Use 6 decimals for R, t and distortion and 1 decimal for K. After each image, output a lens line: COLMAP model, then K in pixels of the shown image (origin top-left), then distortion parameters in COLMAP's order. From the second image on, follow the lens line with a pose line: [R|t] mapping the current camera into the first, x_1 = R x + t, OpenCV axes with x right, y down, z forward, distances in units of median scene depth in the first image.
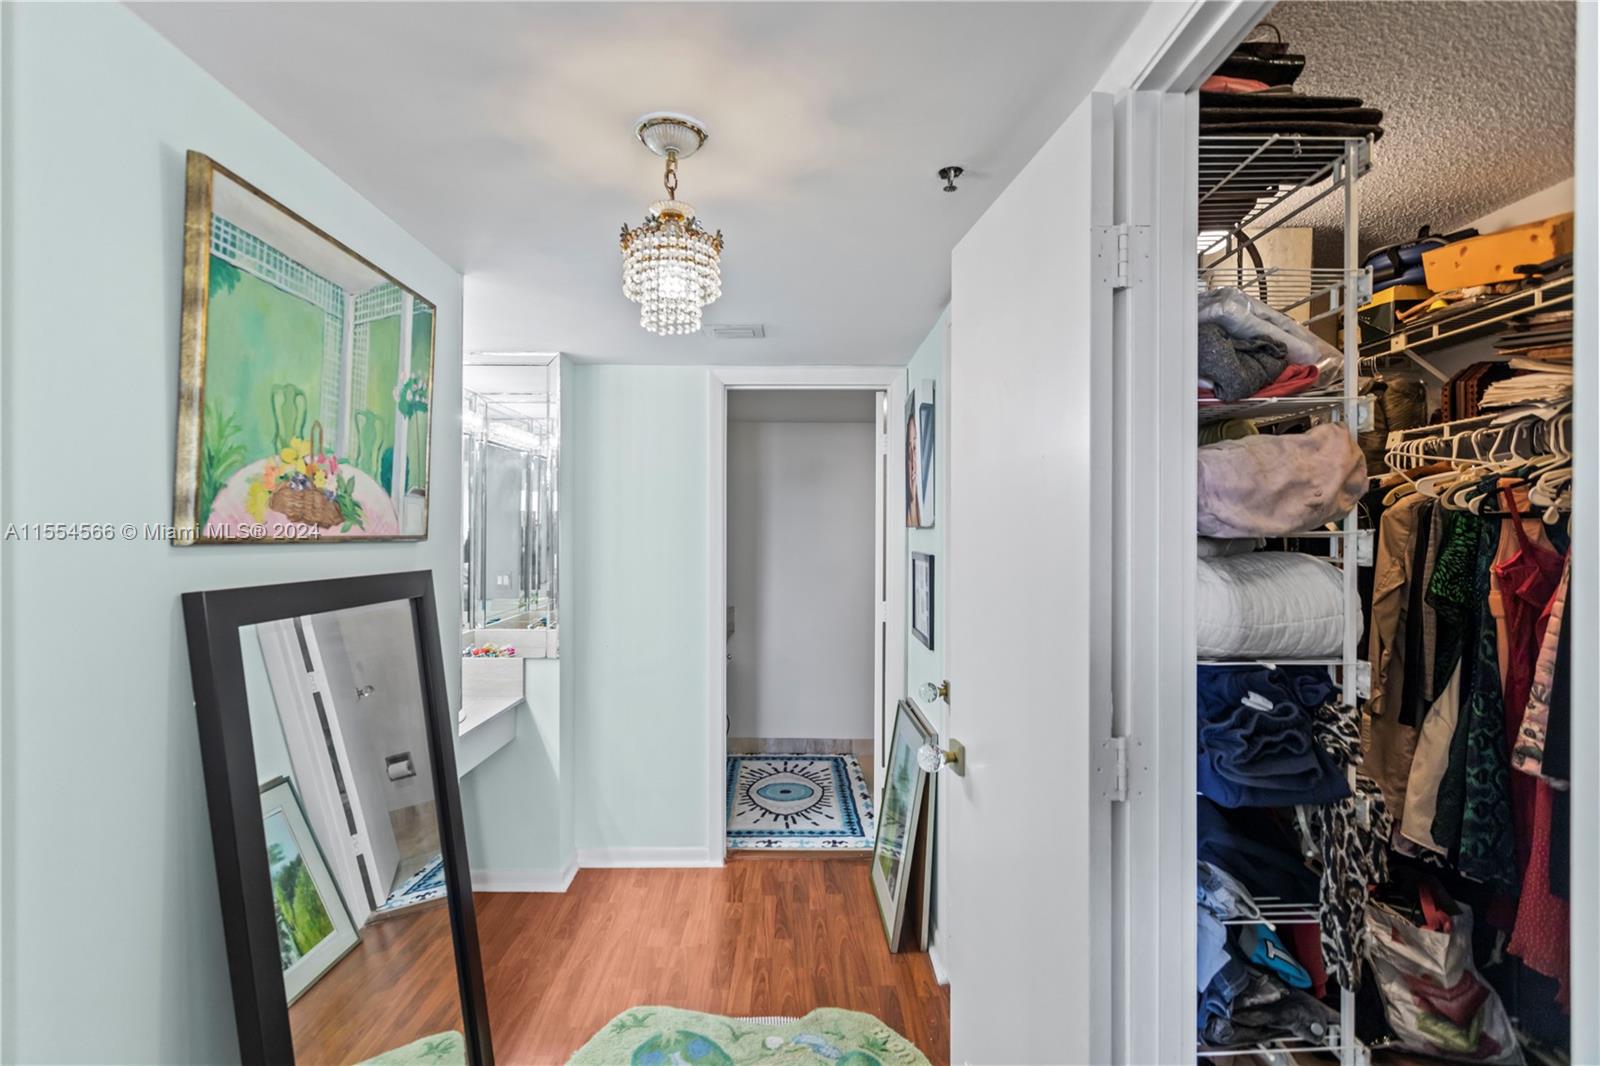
lens RADIAL K [[769.1, 0, 791.0], [0, 769.1, 539.8], [0, 0, 1]] dist [-0.054015, 0.035422]
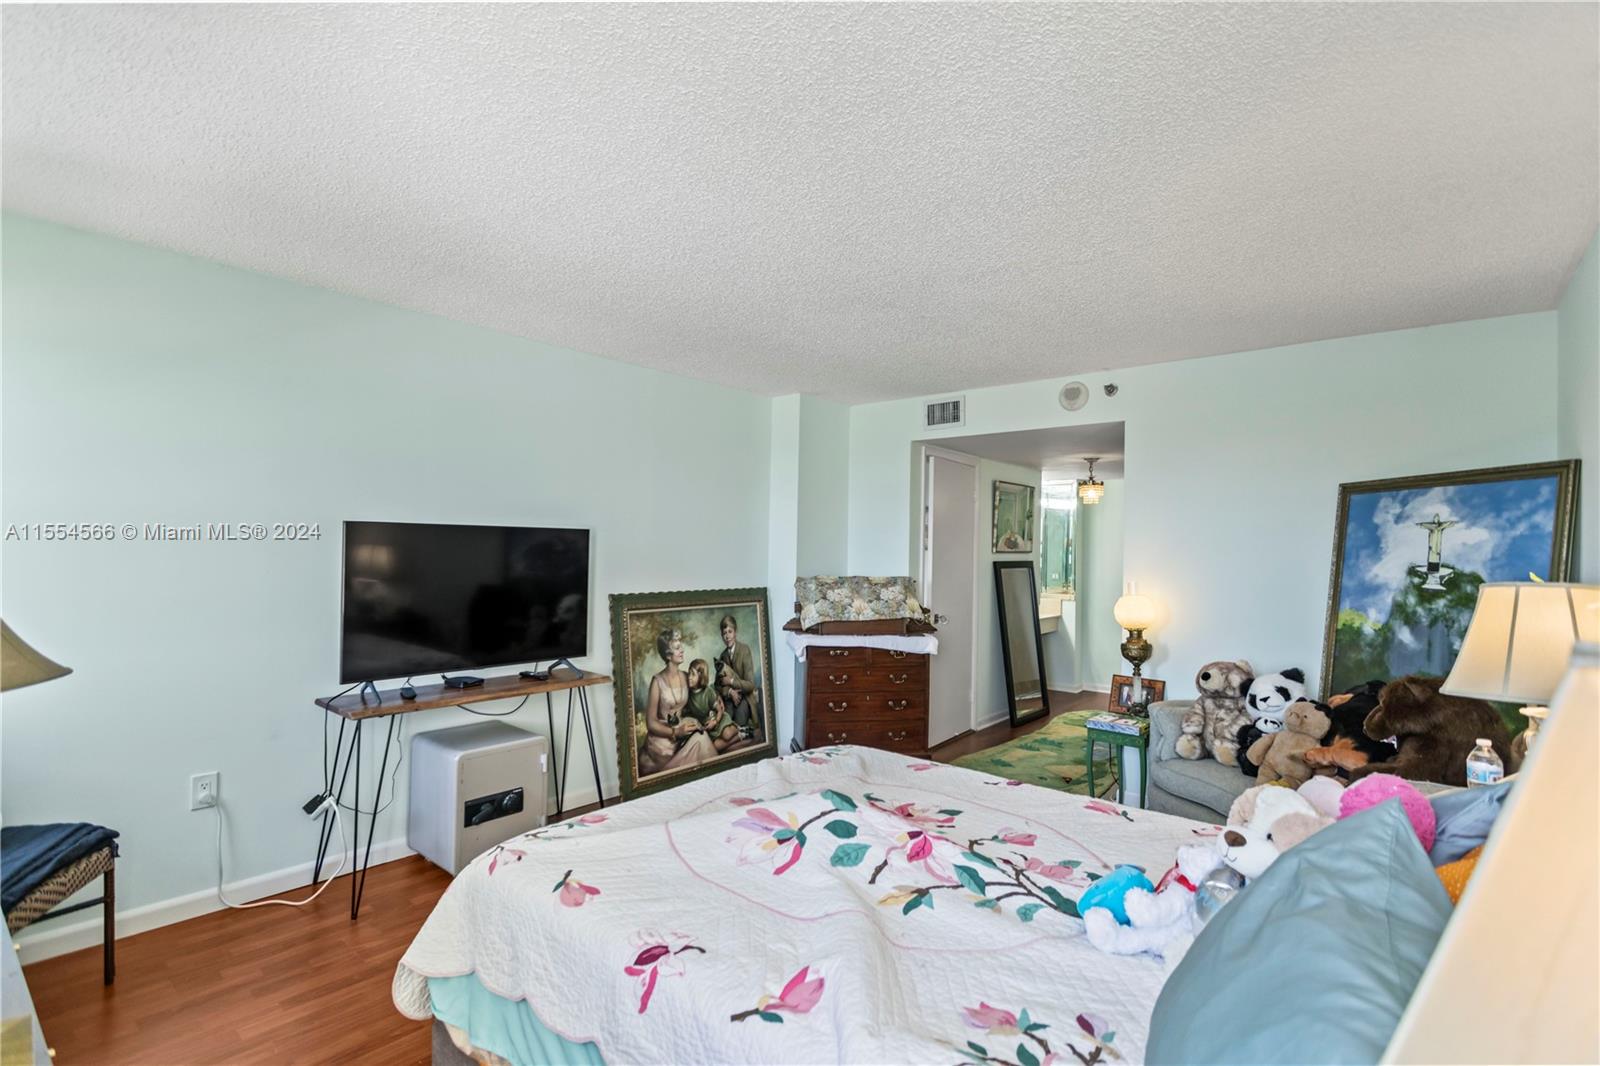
lens RADIAL K [[769.1, 0, 791.0], [0, 769.1, 539.8], [0, 0, 1]] dist [-0.054015, 0.035422]
pose [[0.765748, 0.005927, -0.643113, 1.121962], [-0.013706, 0.999881, -0.007104, -0.016842], [0.642994, 0.014254, 0.765738, -2.863426]]
